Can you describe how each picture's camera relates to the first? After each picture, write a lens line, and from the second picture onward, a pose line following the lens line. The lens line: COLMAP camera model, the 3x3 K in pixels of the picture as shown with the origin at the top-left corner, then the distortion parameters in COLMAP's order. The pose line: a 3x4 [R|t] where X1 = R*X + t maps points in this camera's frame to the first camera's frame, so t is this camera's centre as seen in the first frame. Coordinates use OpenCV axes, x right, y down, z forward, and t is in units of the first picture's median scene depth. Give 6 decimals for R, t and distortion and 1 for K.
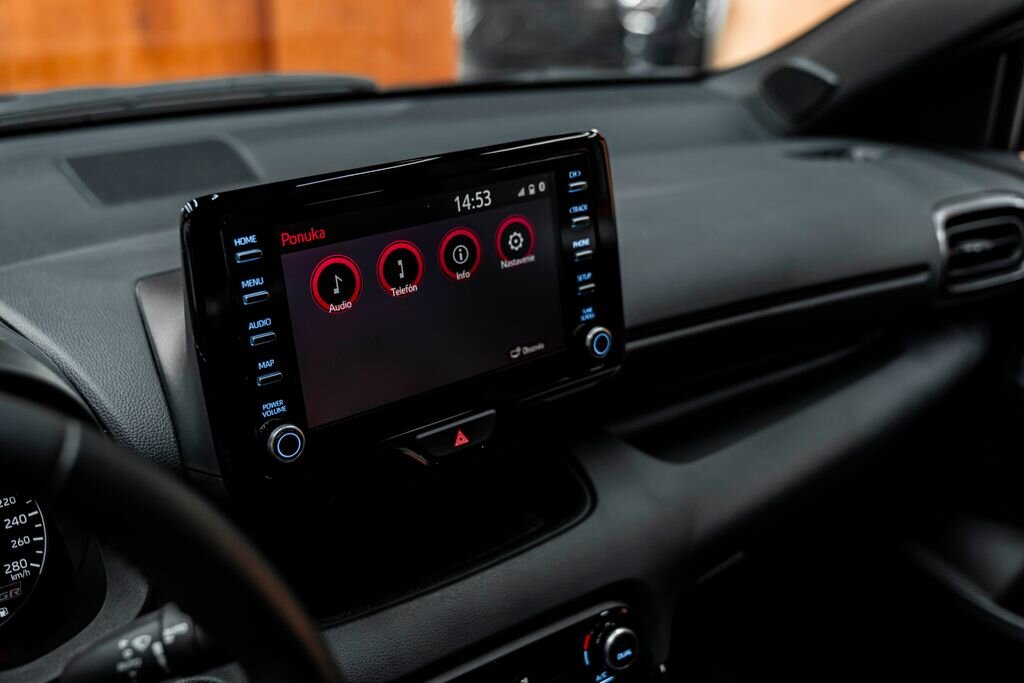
lens RADIAL K [[1079.7, 0, 511.6], [0, 1079.7, 344.9], [0, 0, 1]] dist [0.026910, 0.000000]
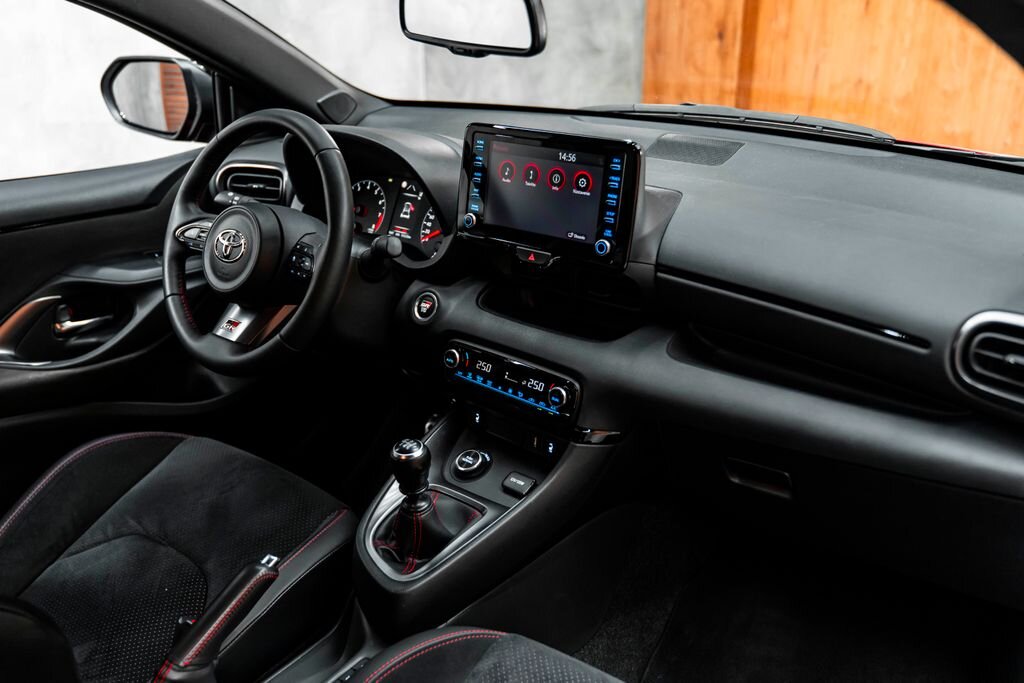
lens RADIAL K [[952.8, 0, 510.9], [0, 952.8, 340.1], [0, 0, 1]] dist [0.000903, 0.000000]
pose [[0.222320, 0.360901, -0.905717, 1.628385], [-0.370105, 0.890671, 0.264058, -0.241554], [0.901996, 0.276505, 0.331586, 0.318689]]
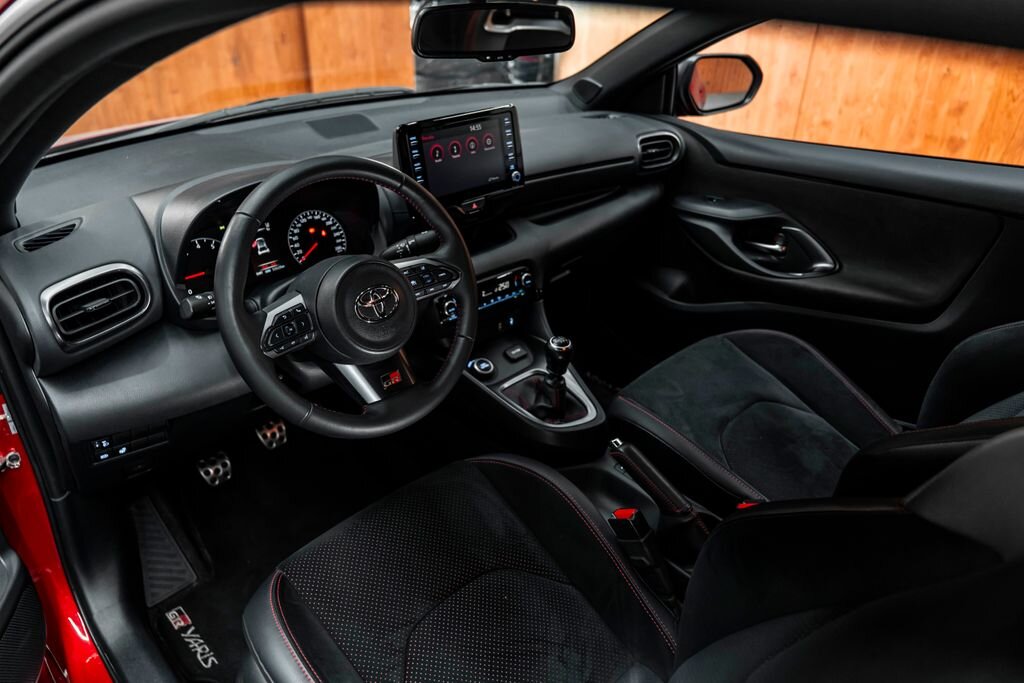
lens RADIAL K [[705.9, 0, 512.3], [0, 705.9, 335.9], [0, 0, 1]] dist [-0.008827, -0.001826]
pose [[0.993142, -0.051798, 0.104813, -0.155883], [0.041042, 0.993907, 0.102296, 0.232407], [-0.109473, -0.097293, 0.989217, -0.970582]]
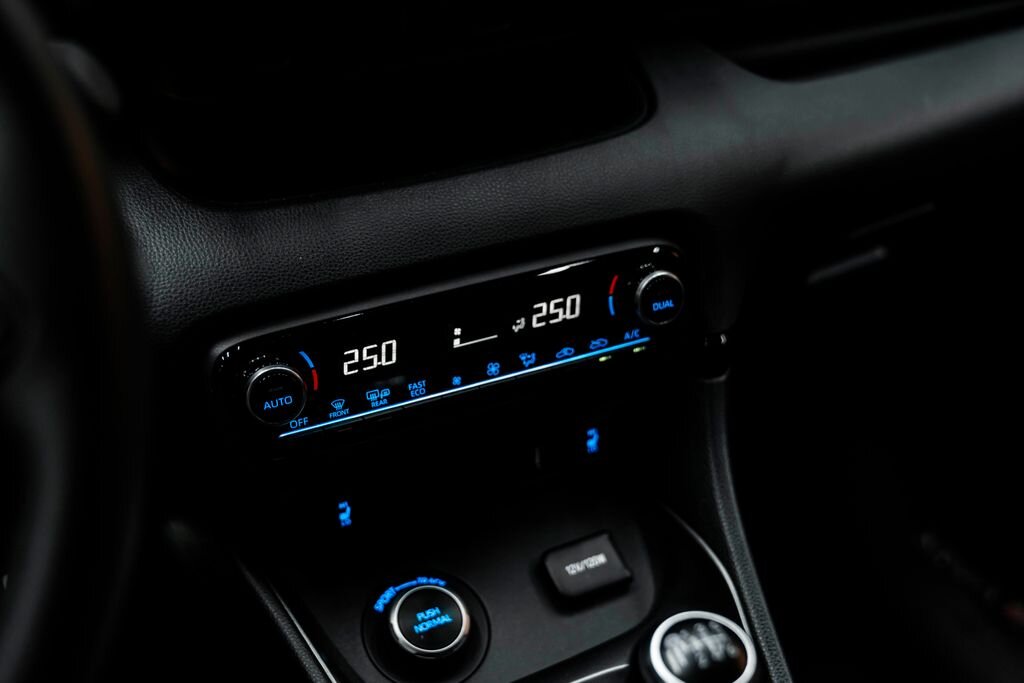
lens RADIAL K [[1244.4, 0, 513.6], [0, 1244.4, 341.1], [0, 0, 1]] dist [0.015921, 0.000000]
pose [[0.984421, 0.083545, -0.154712, 0.137855], [-0.057422, 0.984416, 0.166217, 0.174432], [0.166187, -0.154743, 0.973877, 0.147361]]
